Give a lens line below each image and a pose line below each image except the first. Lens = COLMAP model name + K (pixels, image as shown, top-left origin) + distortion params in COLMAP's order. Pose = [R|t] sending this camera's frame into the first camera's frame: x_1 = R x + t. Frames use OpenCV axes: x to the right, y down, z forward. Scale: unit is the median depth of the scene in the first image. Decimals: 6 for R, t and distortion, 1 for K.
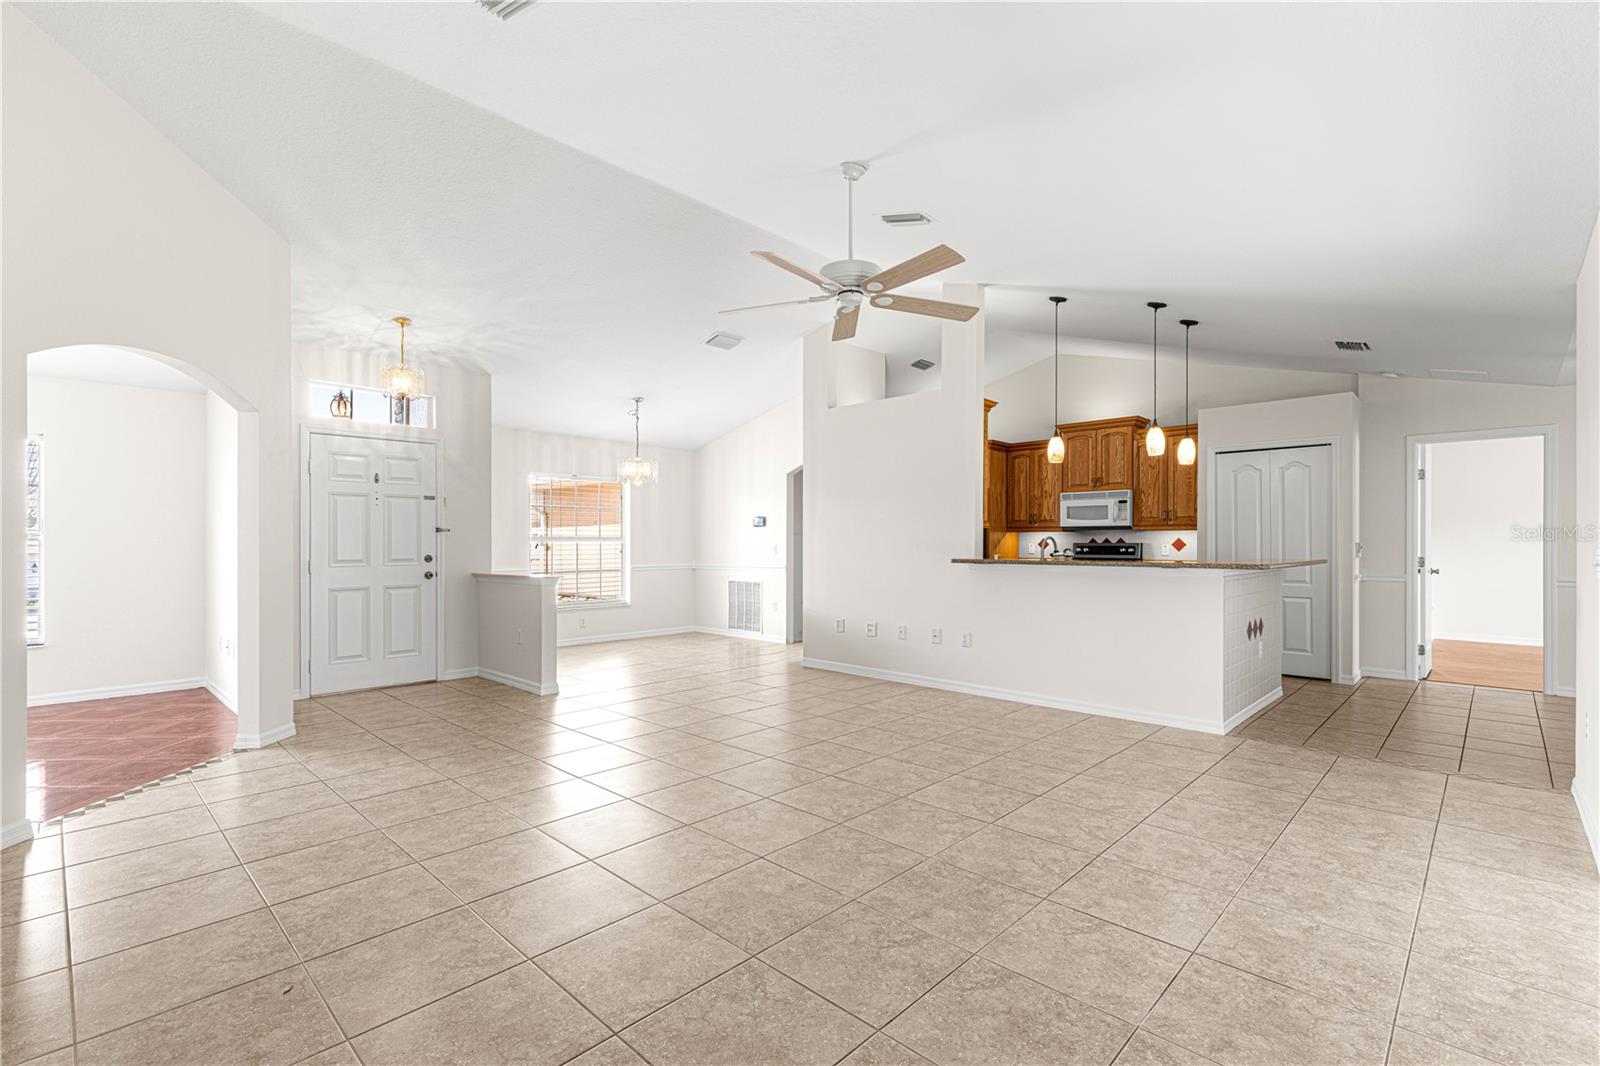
lens RADIAL K [[719.3, 0, 806.5], [0, 719.3, 541.4], [0, 0, 1]] dist [0.007906, -0.000283]
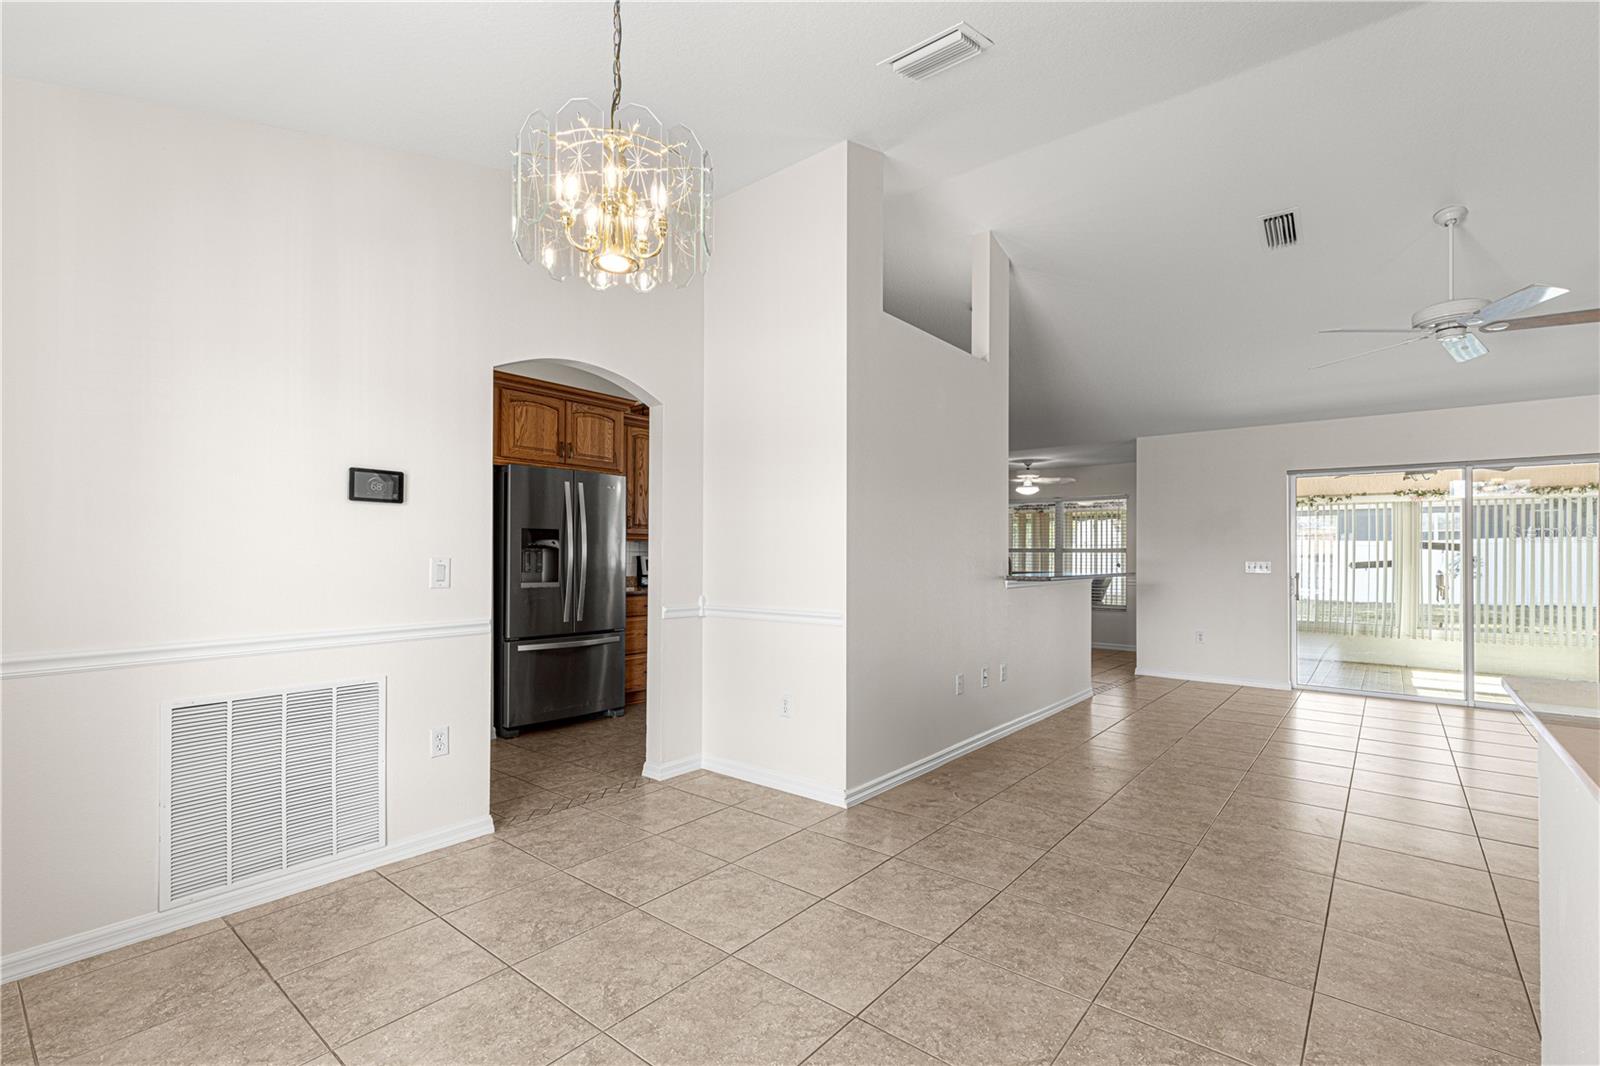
lens RADIAL K [[719.3, 0, 799.7], [0, 719.3, 547.6], [0, 0, 1]] dist [0.007906, -0.000283]
pose [[-0.073500, 0.012323, 0.997219, -0.583151], [-0.007283, 0.999890, -0.012892, 0.003035], [-0.997269, -0.008211, -0.073402, 1.260011]]
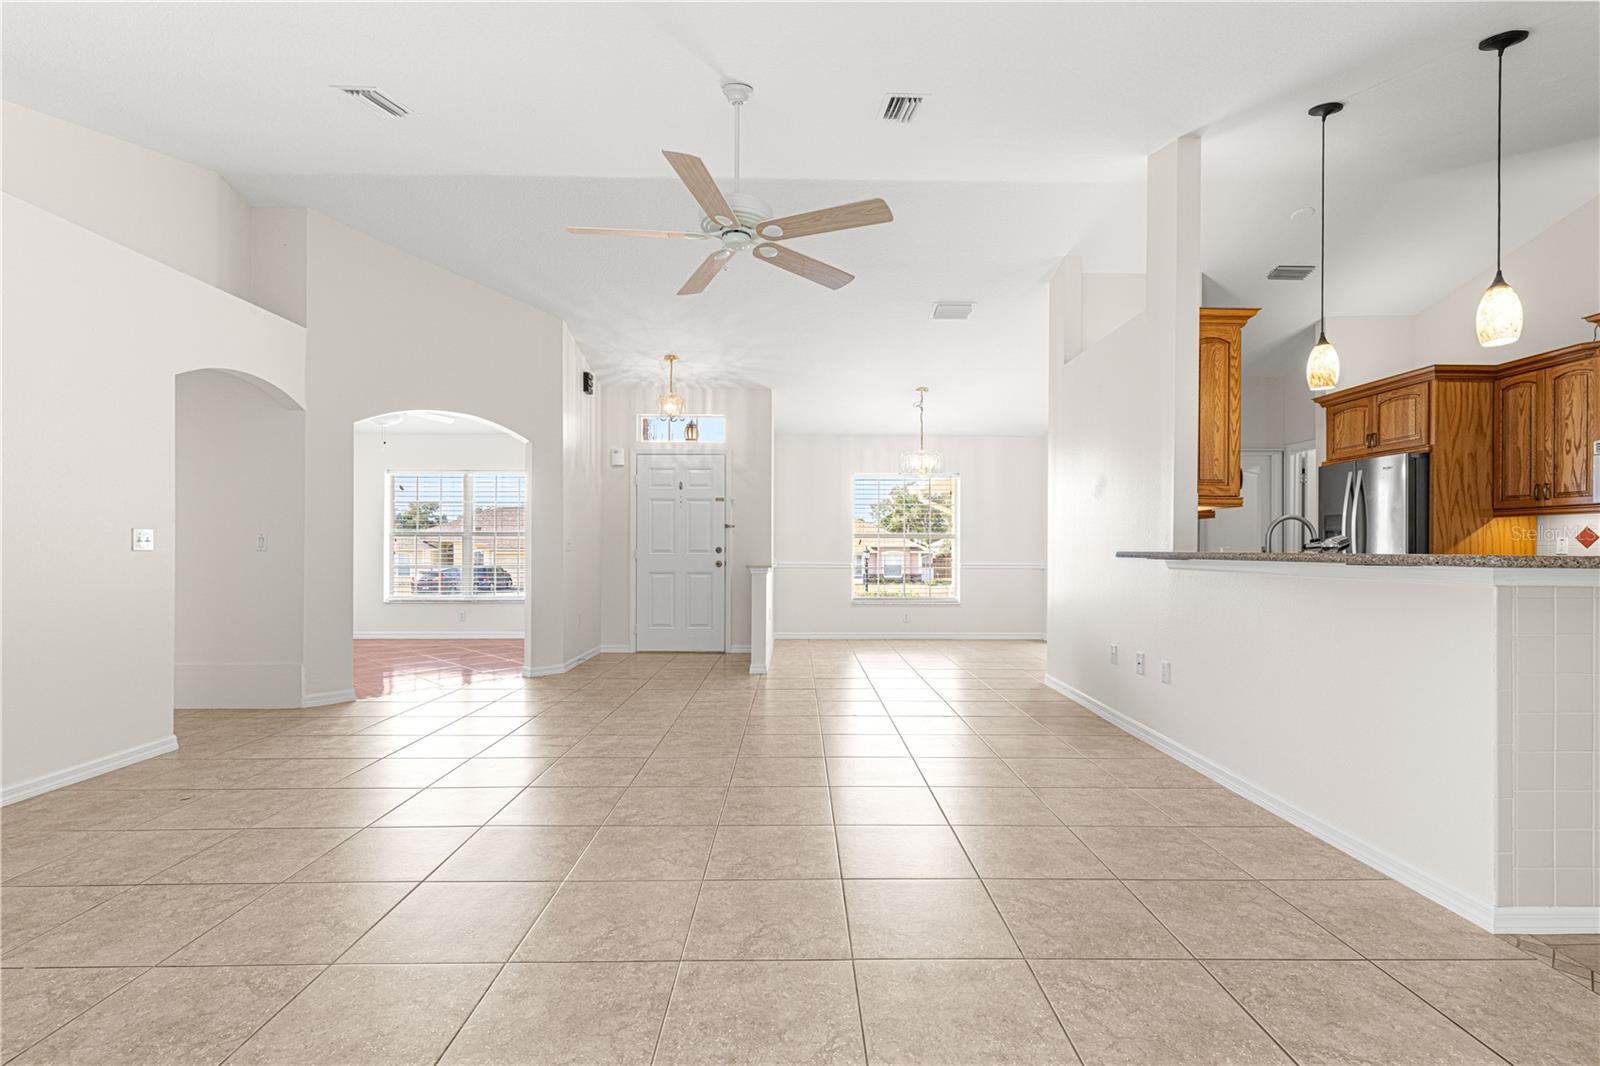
lens RADIAL K [[719.3, 0, 806.2], [0, 719.3, 543.0], [0, 0, 1]] dist [0.007906, -0.000283]
pose [[0.699773, -0.002408, -0.714361, 0.455146], [-0.002337, 0.999981, -0.005661, 0.019155], [0.714361, 0.005631, 0.699754, 0.279517]]
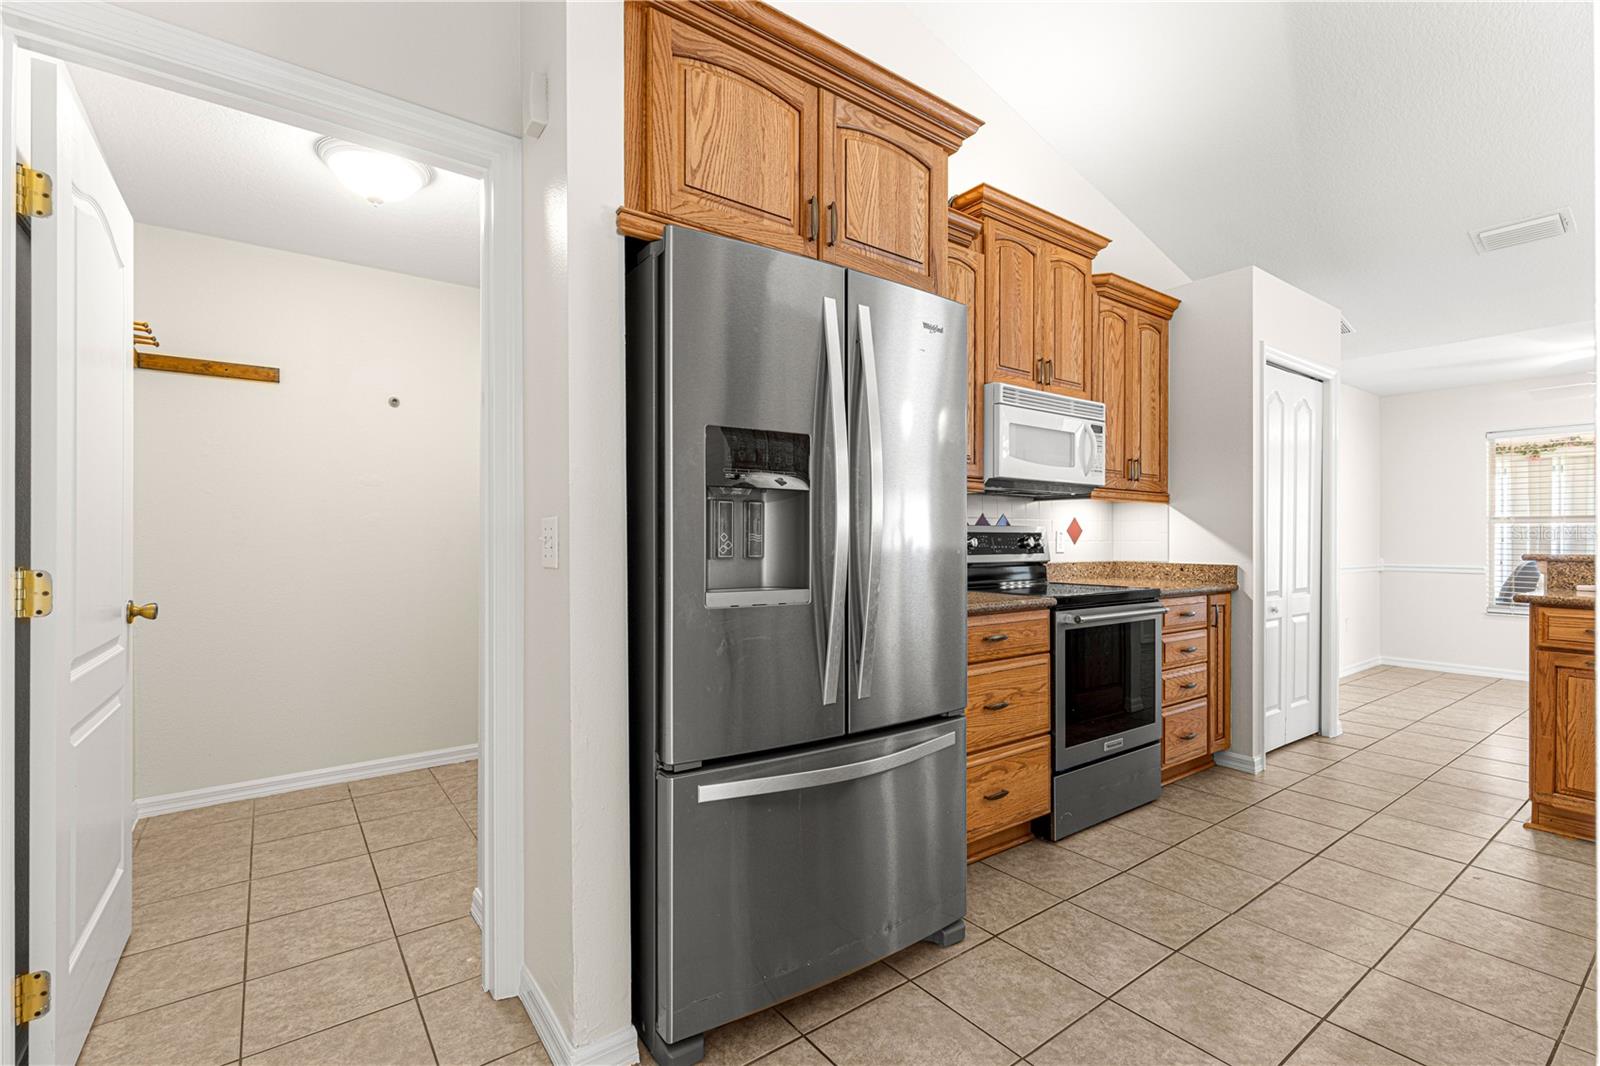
lens RADIAL K [[719.3, 0, 800.5], [0, 719.3, 542.8], [0, 0, 1]] dist [0.007906, -0.000283]
pose [[0.163209, -0.005987, 0.986573, -0.014171], [-0.006382, 0.999954, 0.007124, 0.013732], [-0.986571, -0.007459, 0.163163, 1.433386]]
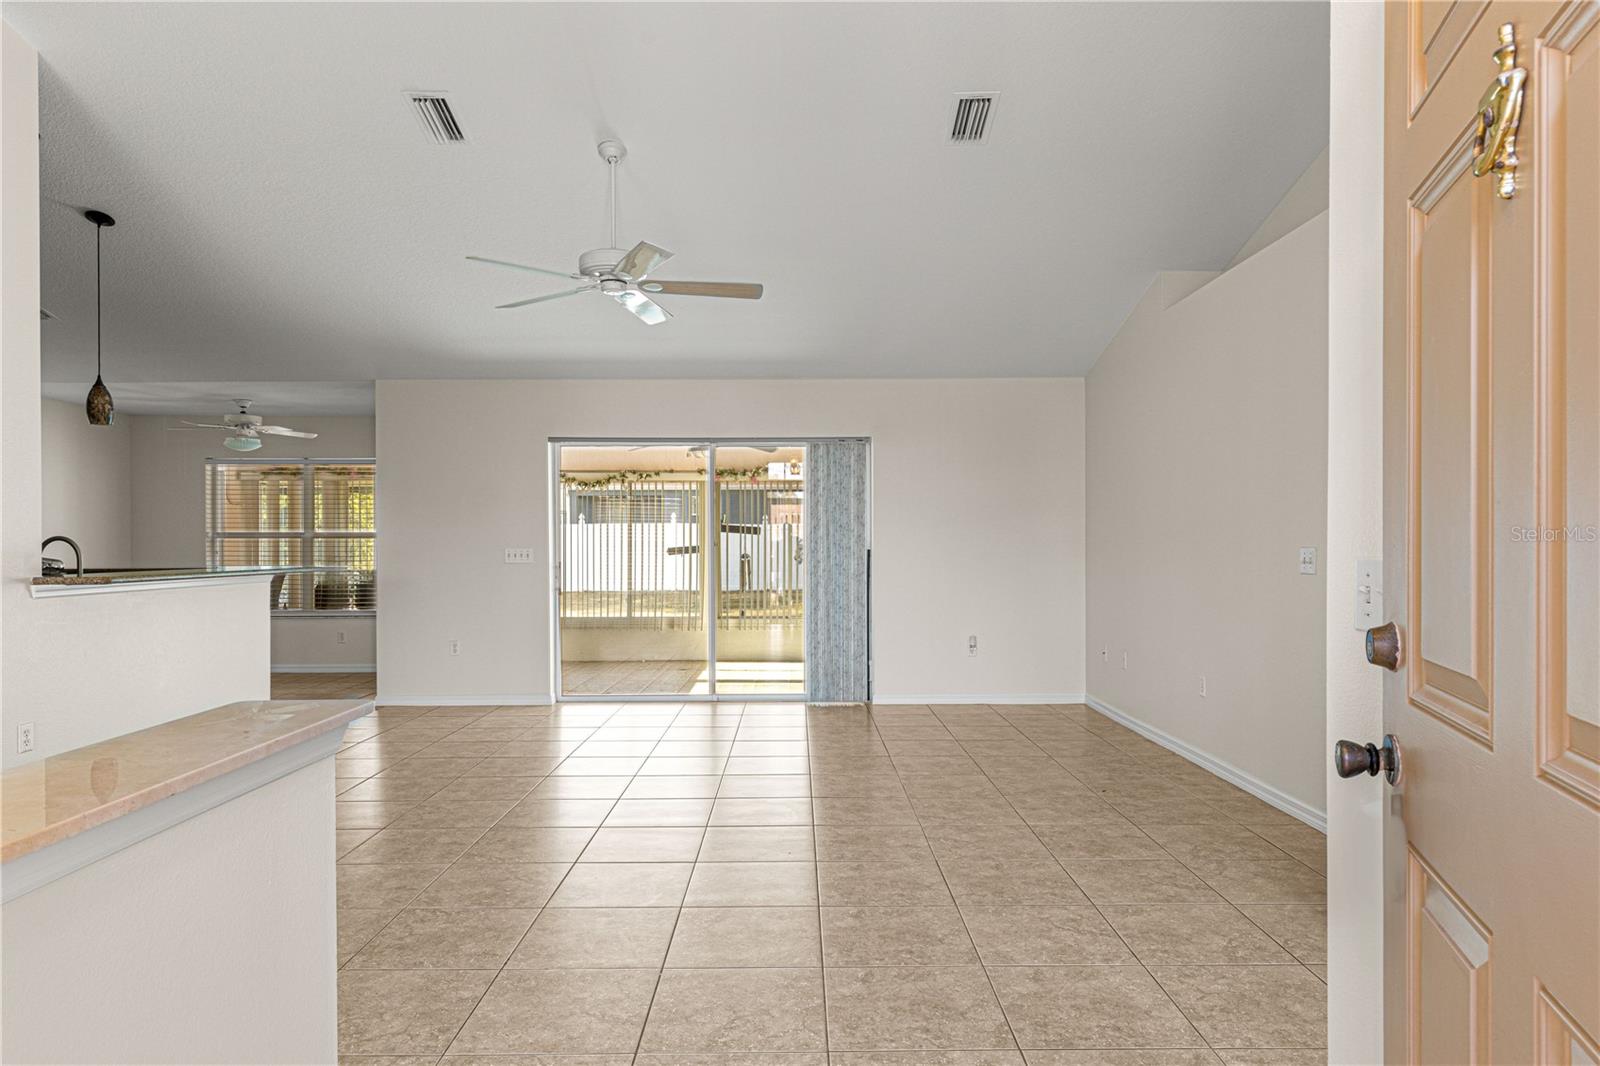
lens RADIAL K [[975.4, 0, 800.6], [0, 975.4, 538.7], [0, 0, 1]] dist [0.023708, 0.001317]
pose [[-0.693787, 0.007535, 0.720141, -0.636983], [0.002825, 0.999966, -0.007741, 0.003329], [-0.720175, -0.003336, -0.693785, 1.056057]]
